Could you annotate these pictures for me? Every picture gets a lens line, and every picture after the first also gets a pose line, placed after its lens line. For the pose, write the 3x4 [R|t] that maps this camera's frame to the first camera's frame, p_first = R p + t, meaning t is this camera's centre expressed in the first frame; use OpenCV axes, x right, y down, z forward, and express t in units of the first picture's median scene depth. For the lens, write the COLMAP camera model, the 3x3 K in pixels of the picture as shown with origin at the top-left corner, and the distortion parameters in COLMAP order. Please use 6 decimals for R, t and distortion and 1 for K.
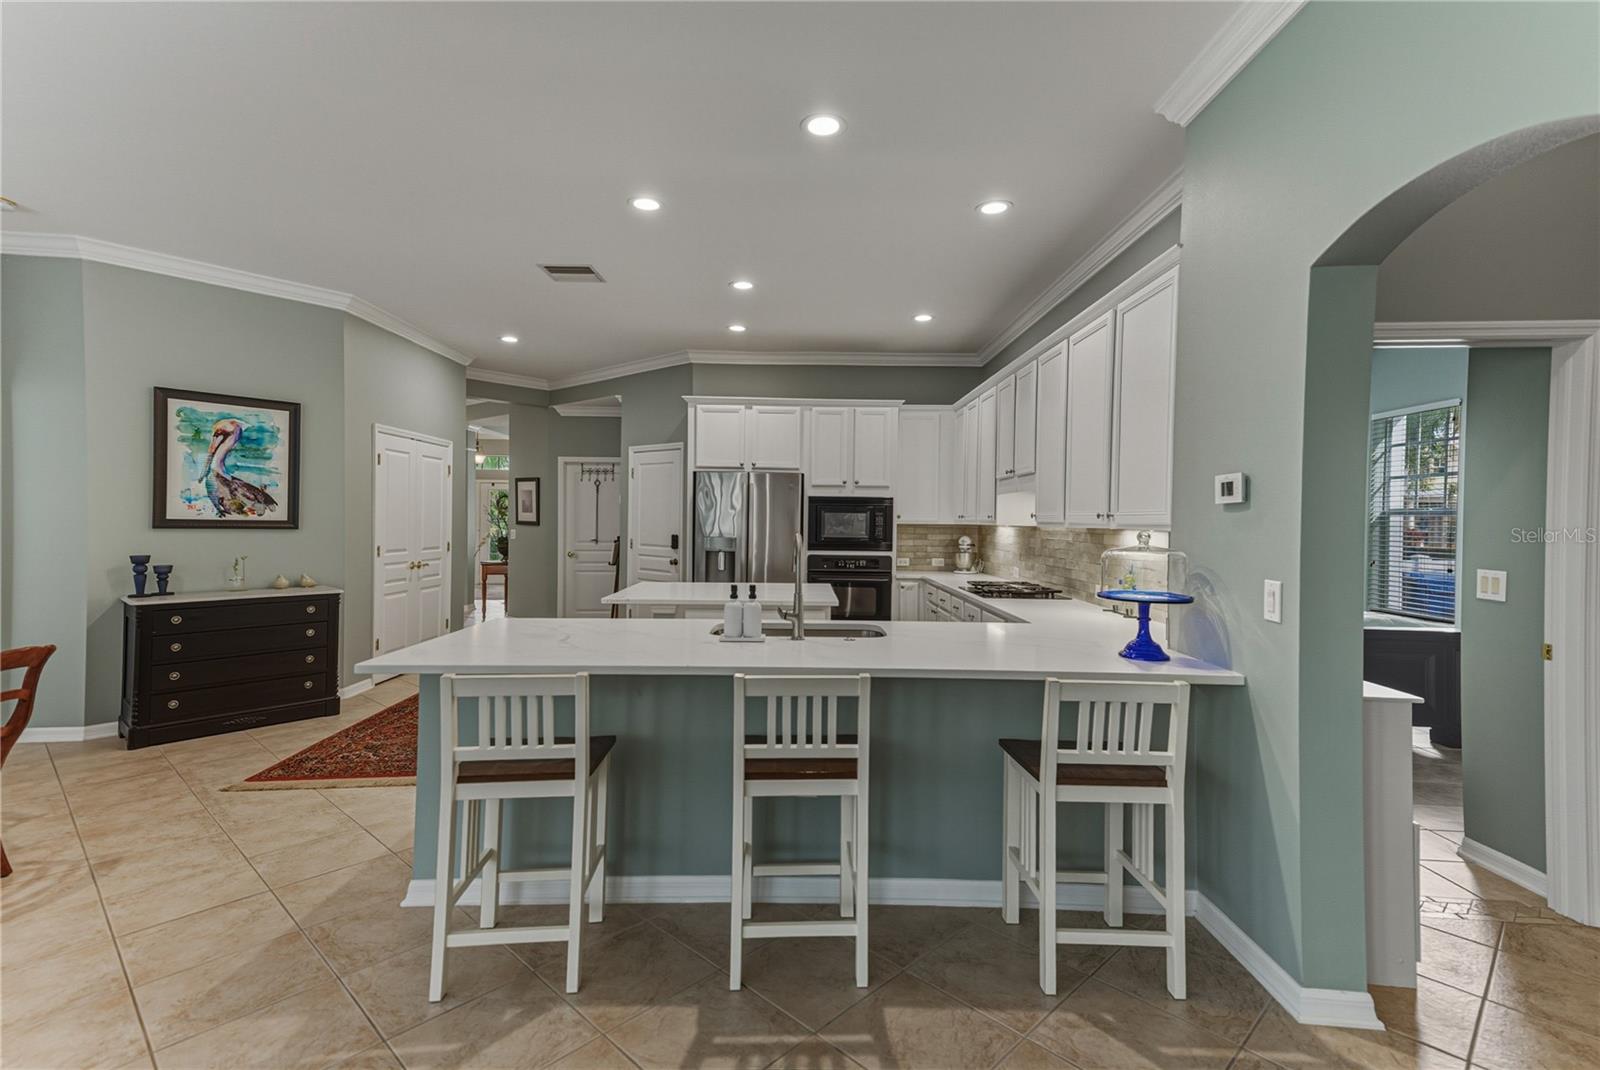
lens RADIAL K [[769.1, 0, 798.8], [0, 769.1, 520.9], [0, 0, 1]] dist [0.083179, 0.000036]
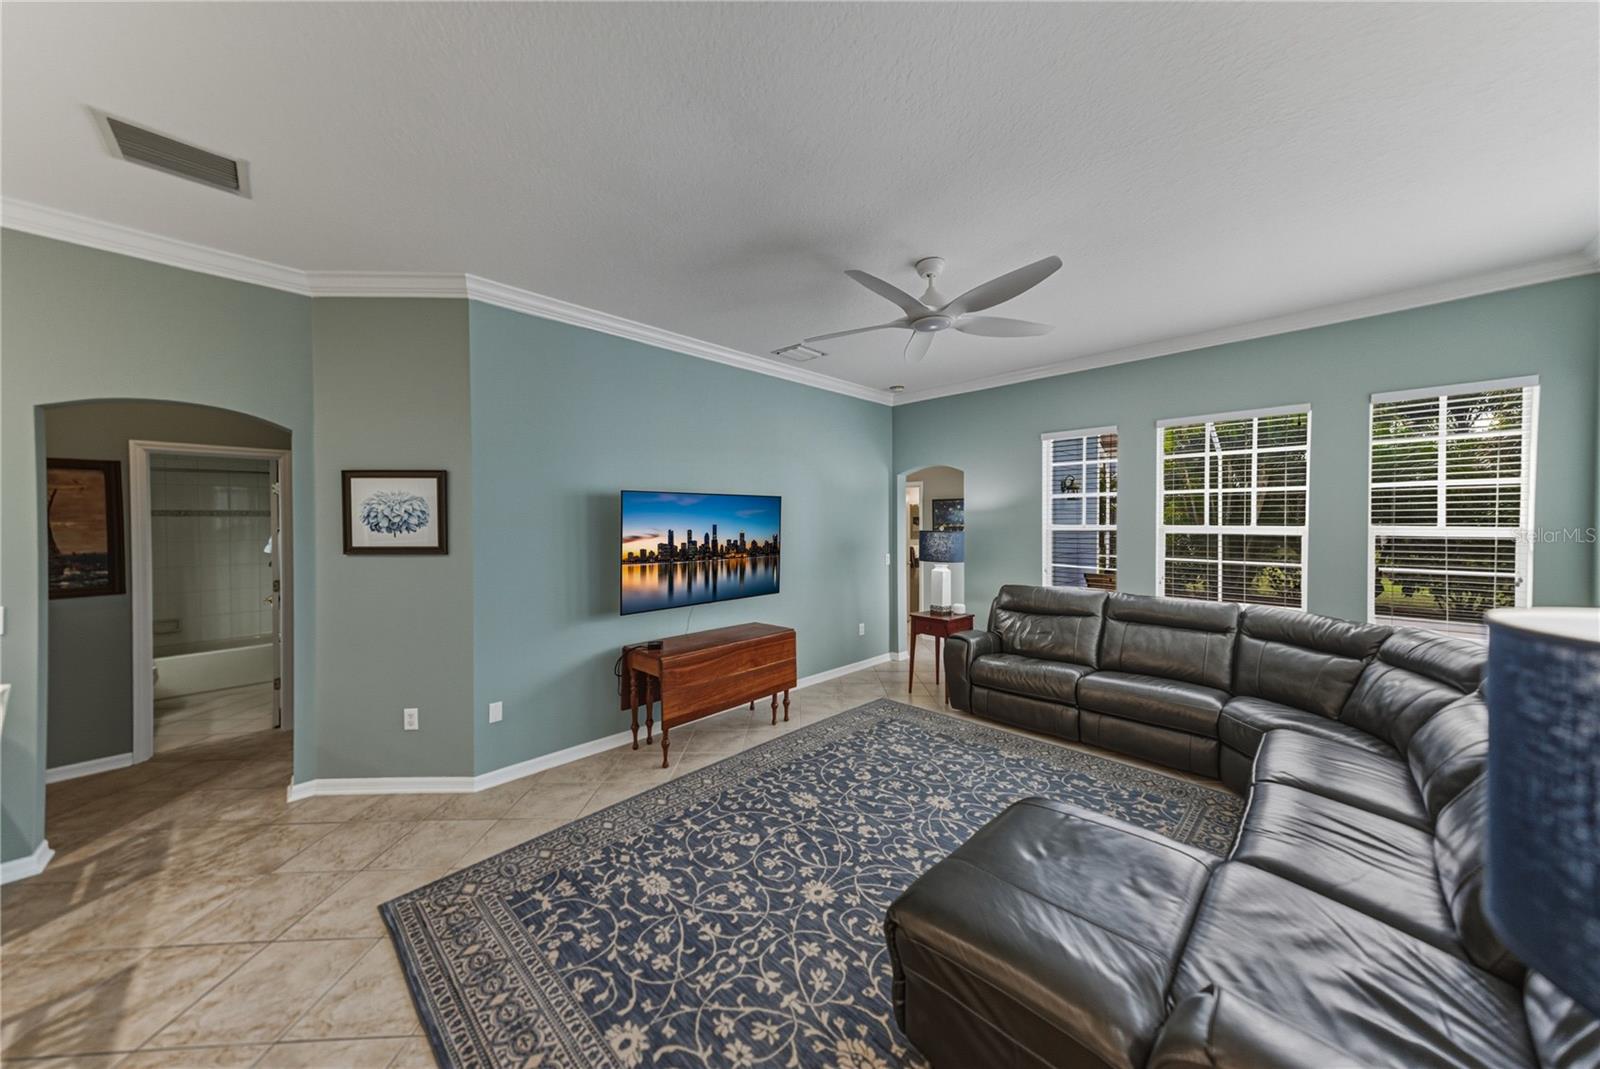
lens RADIAL K [[540.9, 0, 805.7], [0, 540.9, 525.7], [0, 0, 1]] dist [0.009321, 0.005001]
pose [[-0.707885, -0.020616, 0.706027, -0.513852], [-0.003666, 0.999668, 0.025515, -0.045480], [-0.706318, 0.015474, -0.707725, 0.287090]]
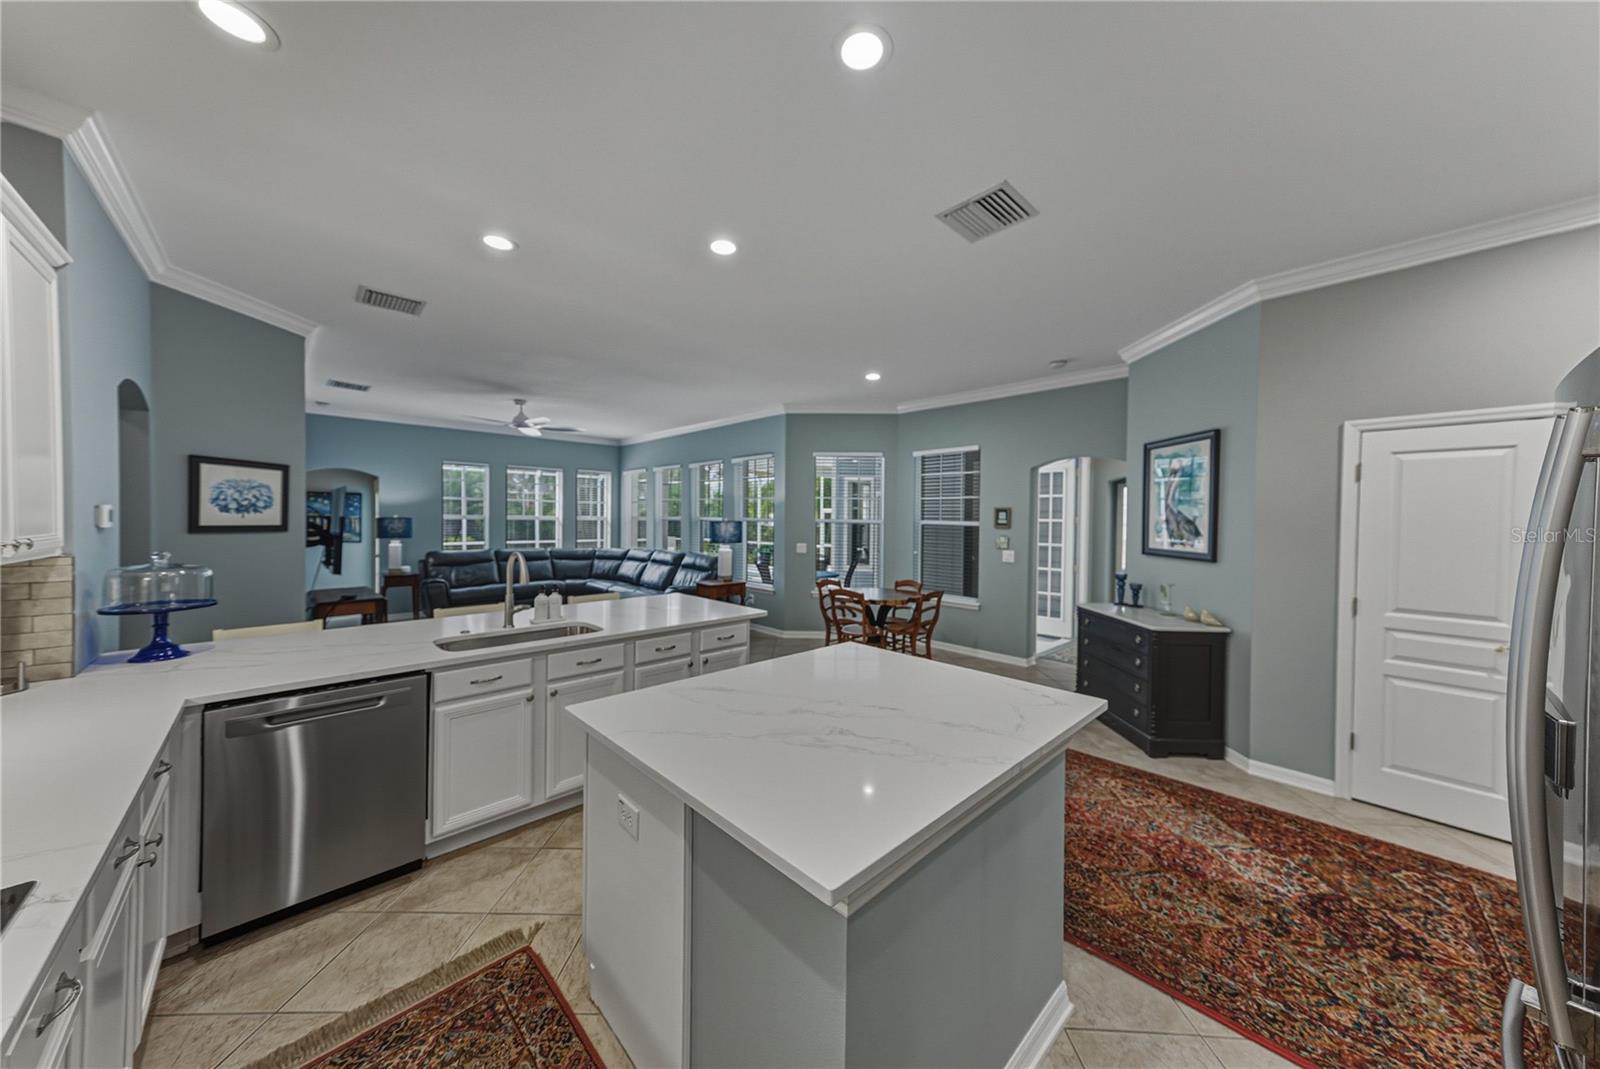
lens RADIAL K [[547.0, 0, 804.4], [0, 547.0, 531.6], [0, 0, 1]] dist [-0.001151, -0.000060]
pose [[-0.724147, -0.005710, -0.689622, 0.168359], [-0.023519, 0.999589, 0.016420, -0.026685], [0.689244, 0.028110, -0.723984, 1.168549]]
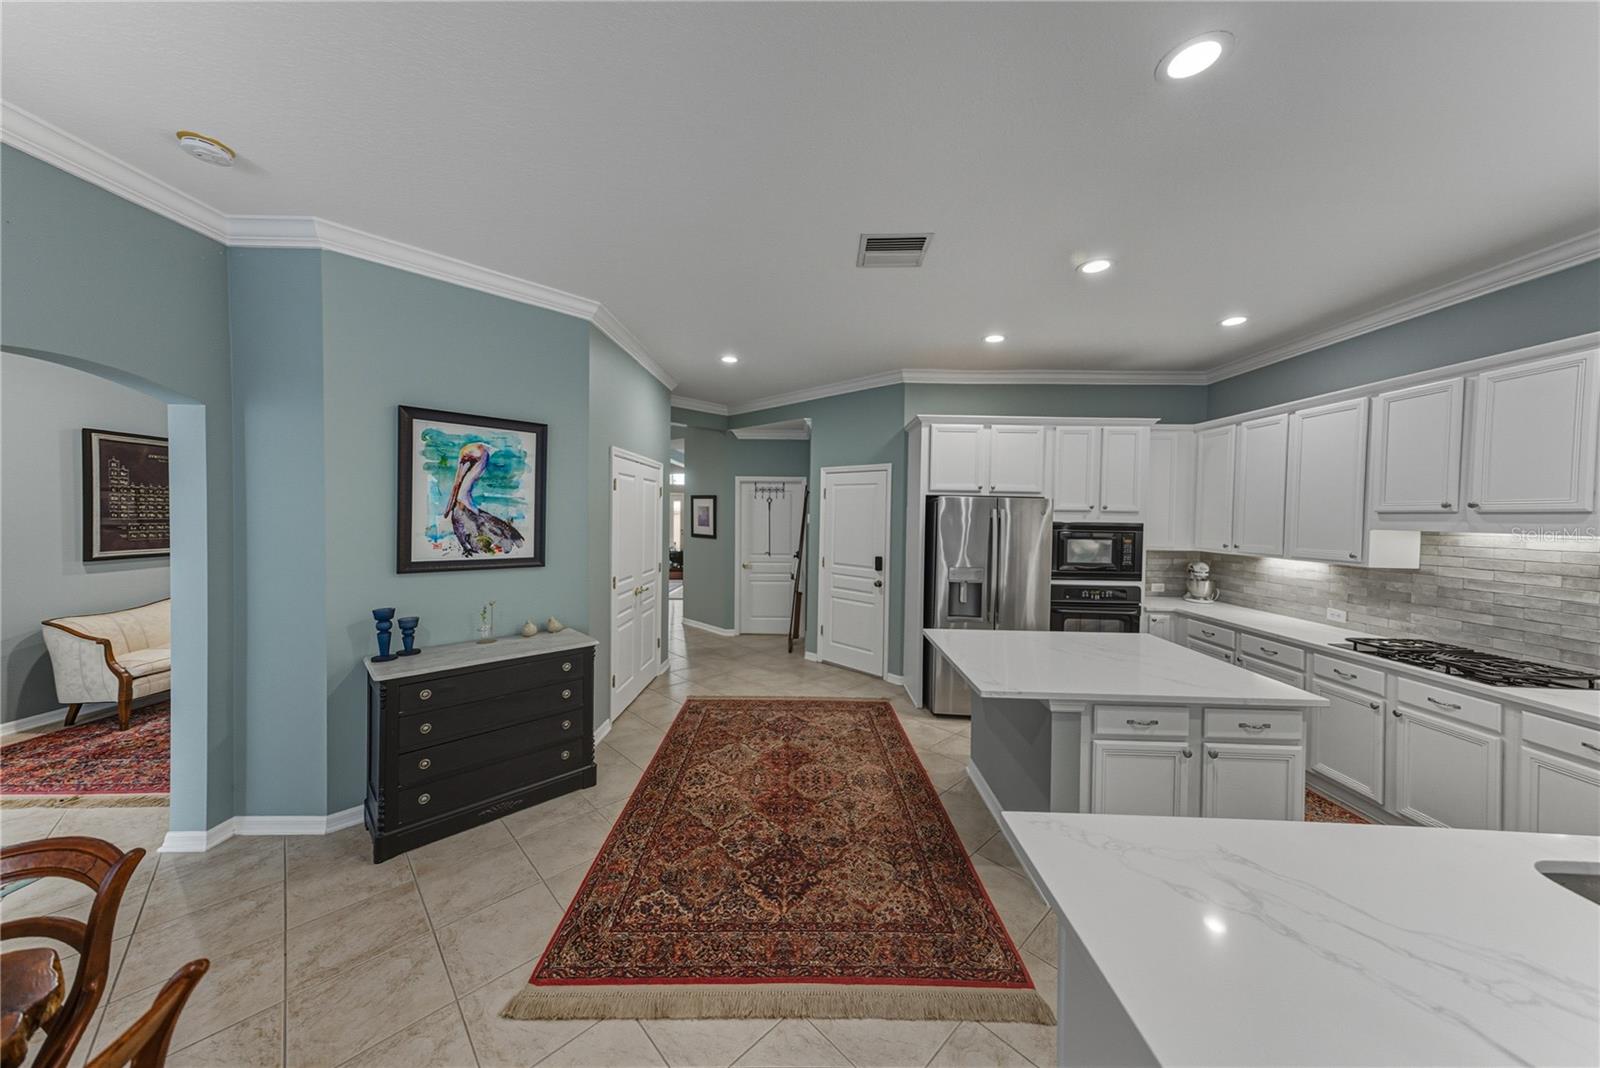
lens RADIAL K [[536.7, 0, 798.2], [0, 536.7, 522.3], [0, 0, 1]] dist [0.010122, 0.000166]
pose [[0.999612, 0.003305, -0.027650, -0.341711], [-0.002904, 0.999890, 0.014539, -0.049932], [0.027695, -0.014453, 0.999512, 0.422151]]
